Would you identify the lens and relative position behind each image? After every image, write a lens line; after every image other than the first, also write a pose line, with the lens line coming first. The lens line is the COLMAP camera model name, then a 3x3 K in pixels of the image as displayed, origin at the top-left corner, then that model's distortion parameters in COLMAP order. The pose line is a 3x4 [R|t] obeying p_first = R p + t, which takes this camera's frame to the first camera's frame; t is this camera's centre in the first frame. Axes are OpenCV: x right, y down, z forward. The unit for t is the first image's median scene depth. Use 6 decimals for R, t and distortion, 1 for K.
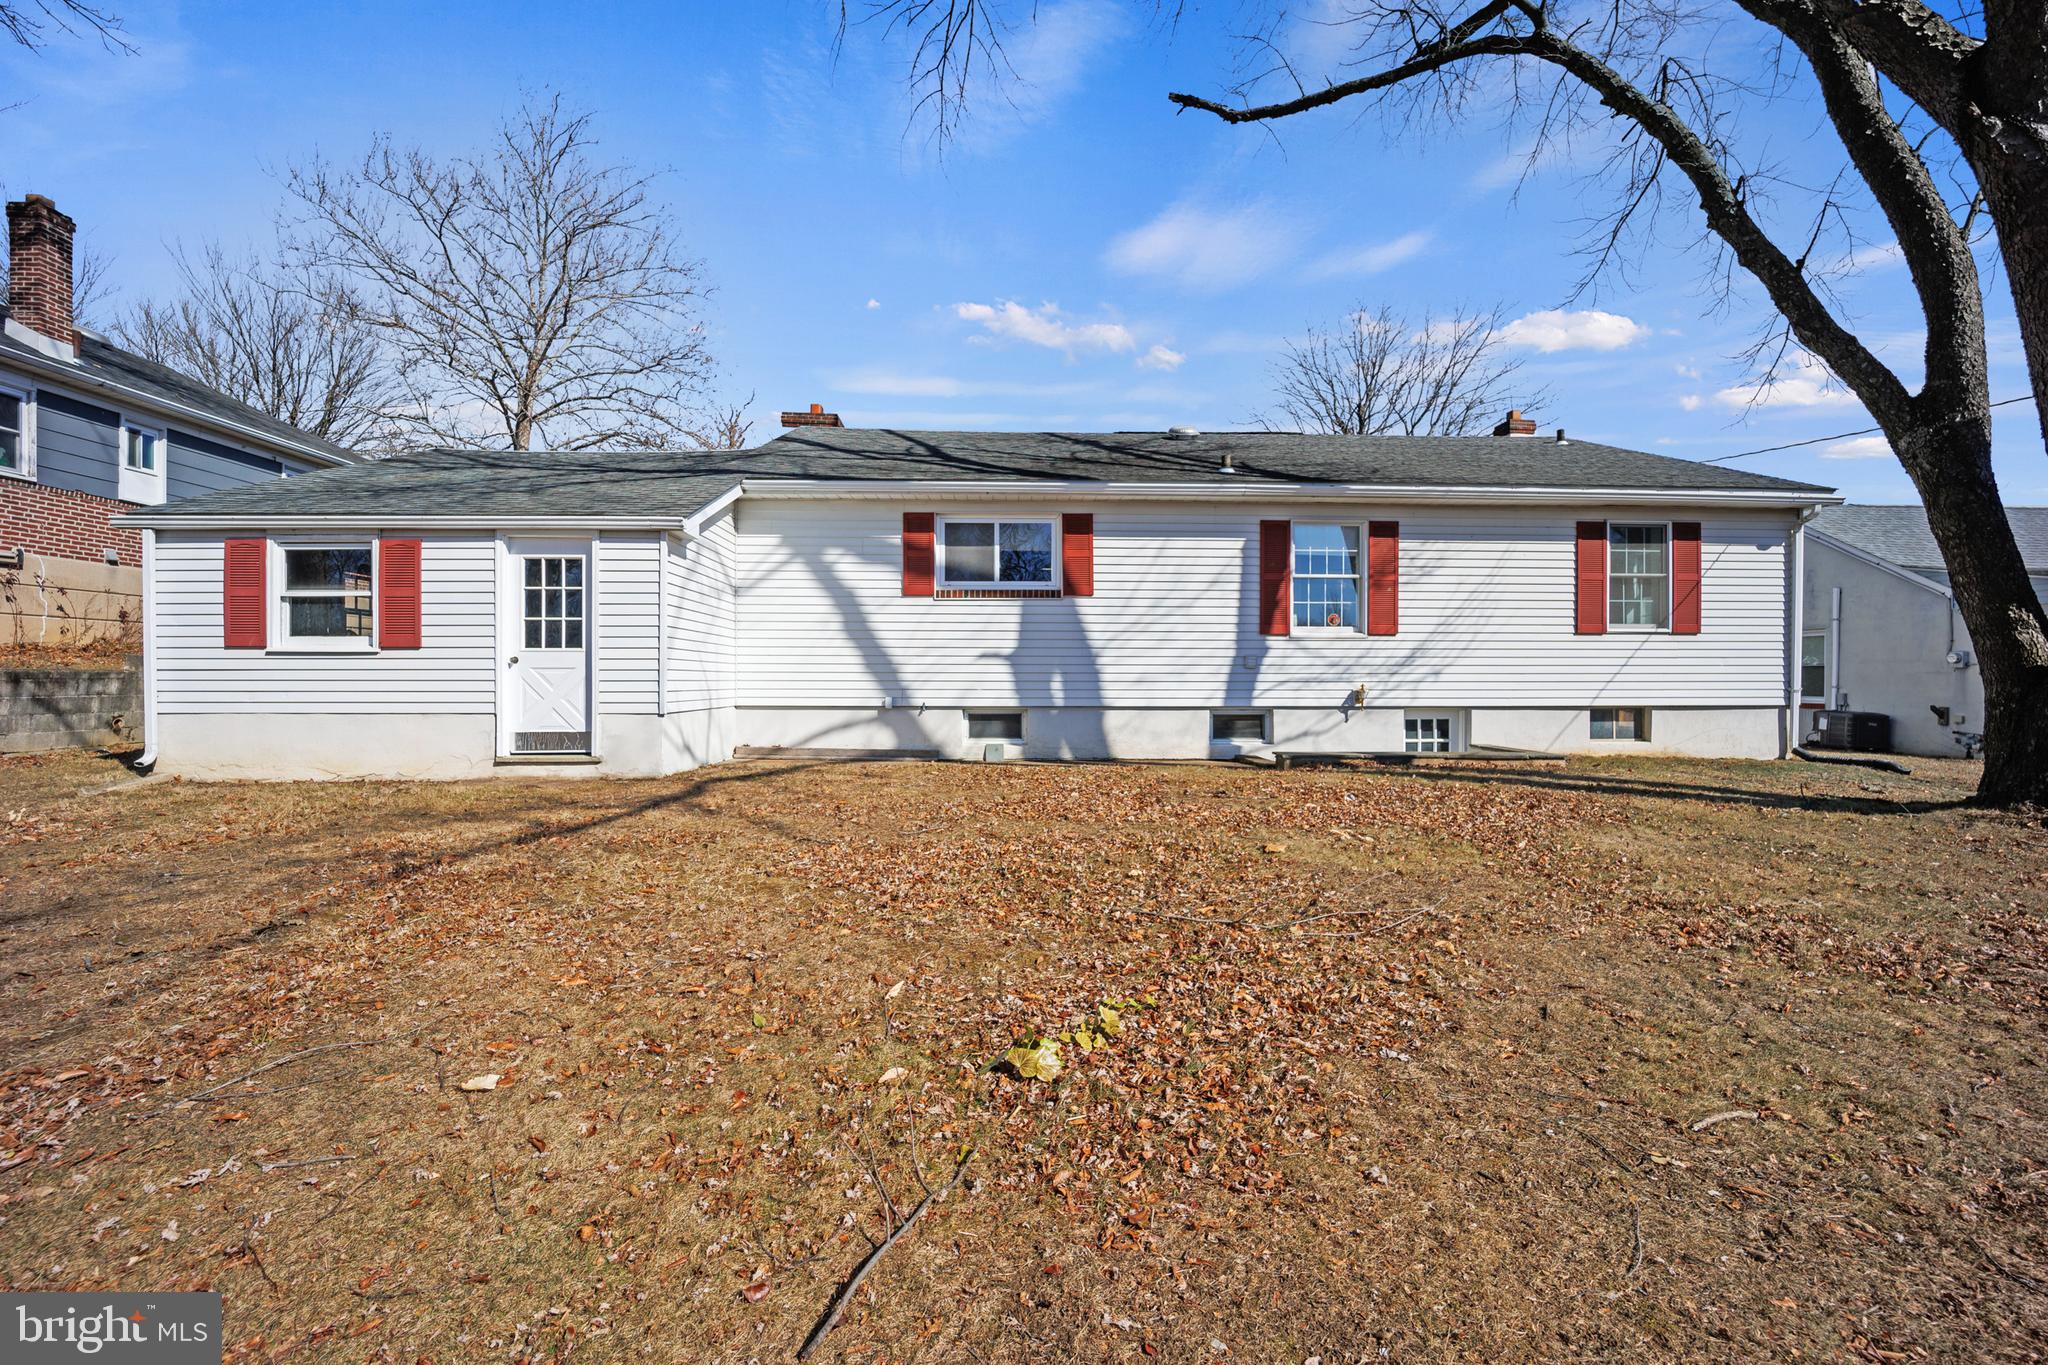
lens RADIAL K [[834.8, 0, 1014.2], [0, 834.8, 683.4], [0, 0, 1]] dist [-0.004577, 0.000803]
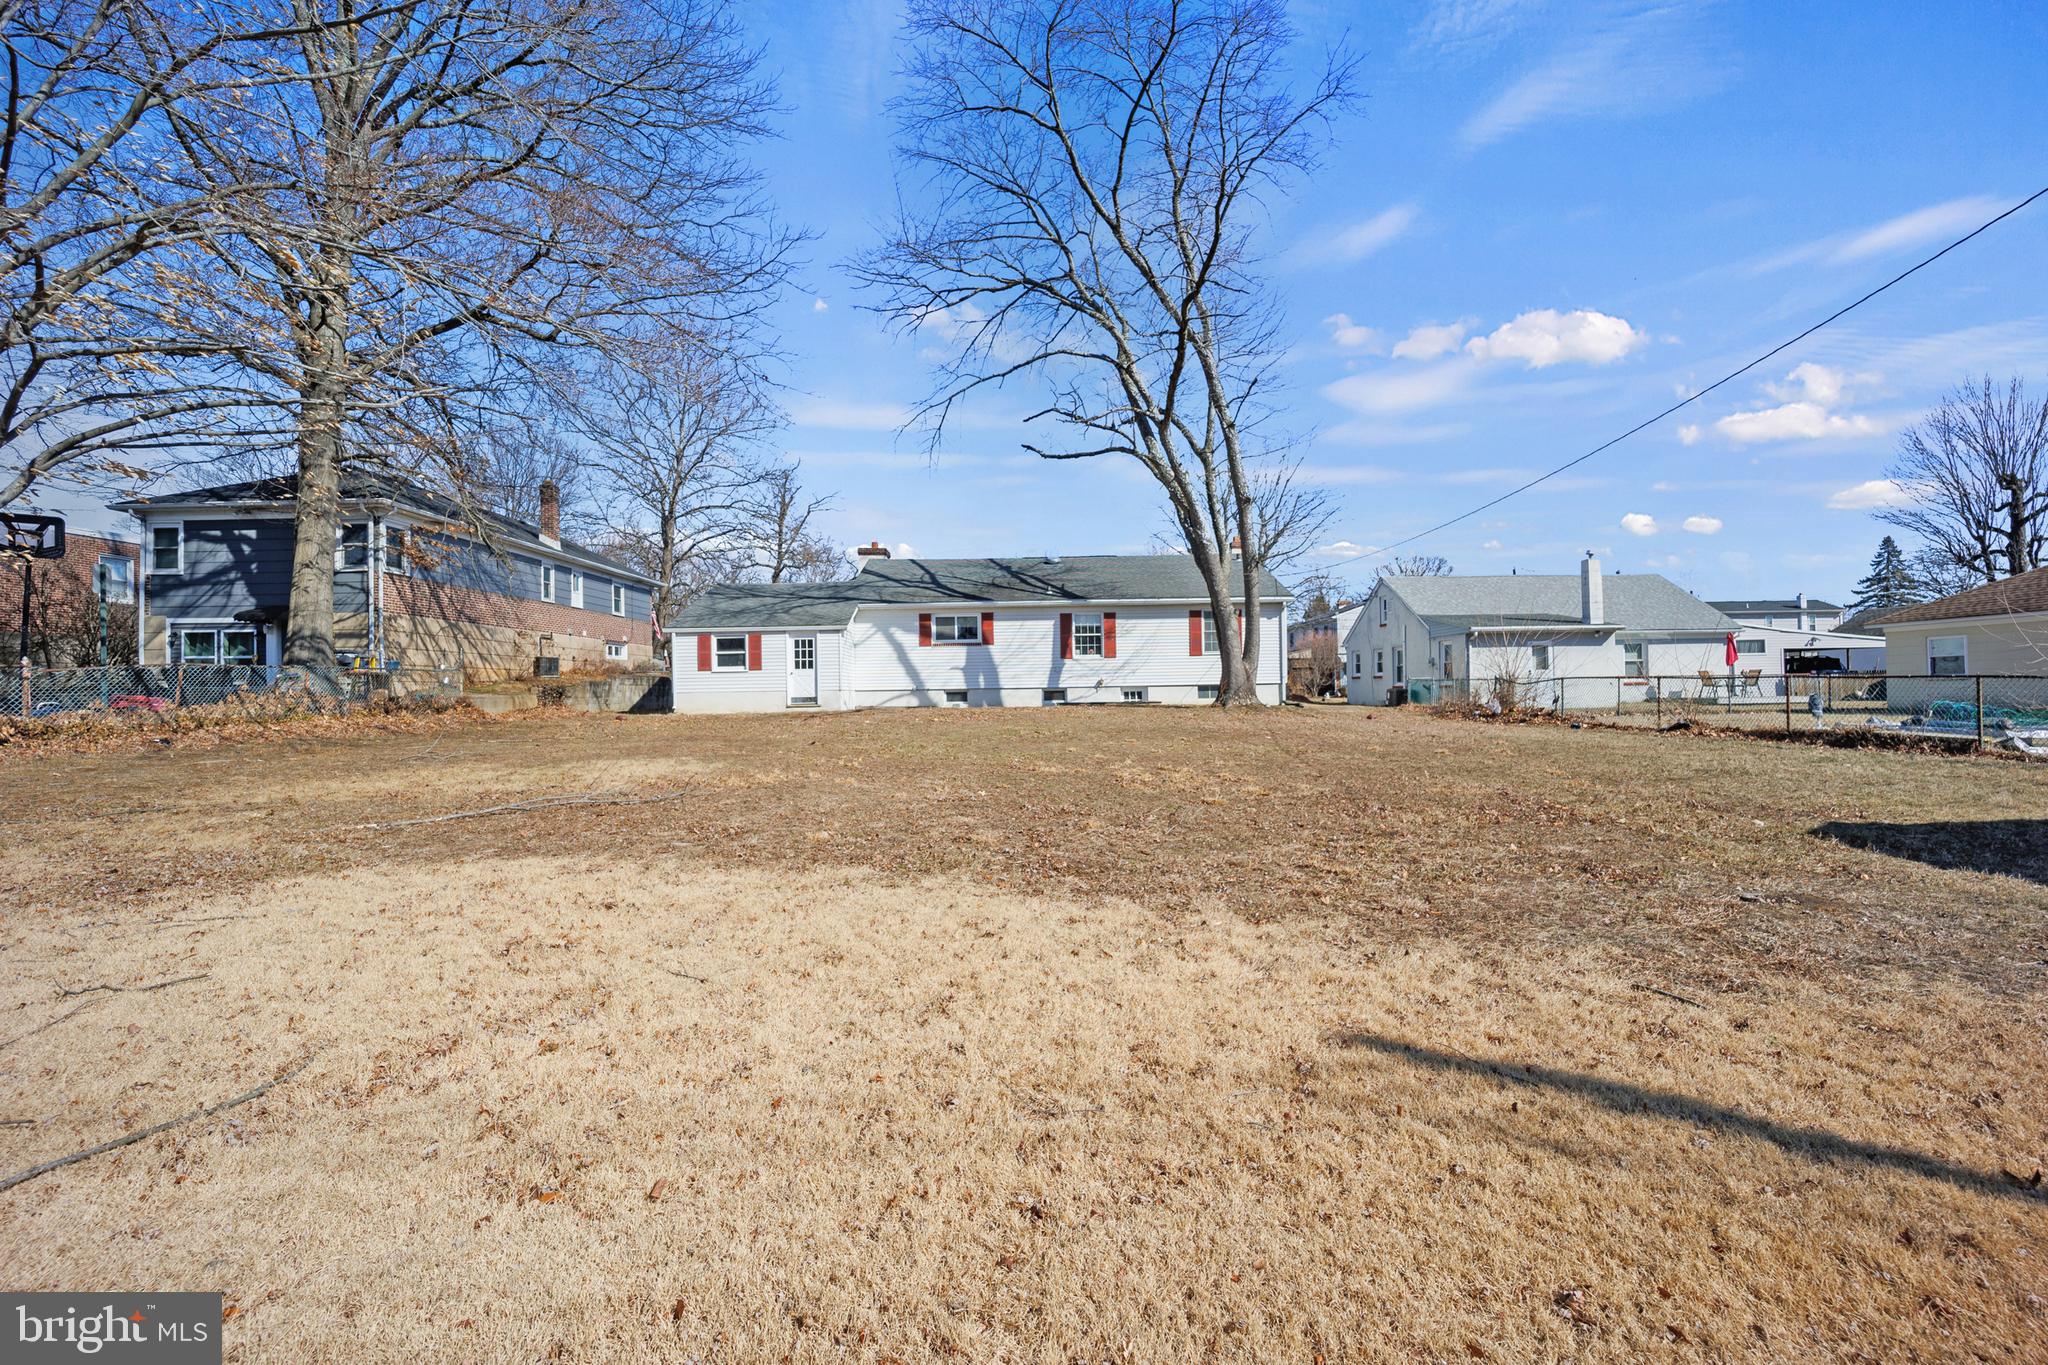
lens RADIAL K [[834.8, 0, 1014.2], [0, 834.8, 683.4], [0, 0, 1]] dist [-0.004577, 0.000803]
pose [[0.999485, -0.018343, -0.026324, 0.217496], [0.017990, 0.999746, -0.013601, 0.049041], [0.026567, 0.013121, 0.999561, -1.520319]]
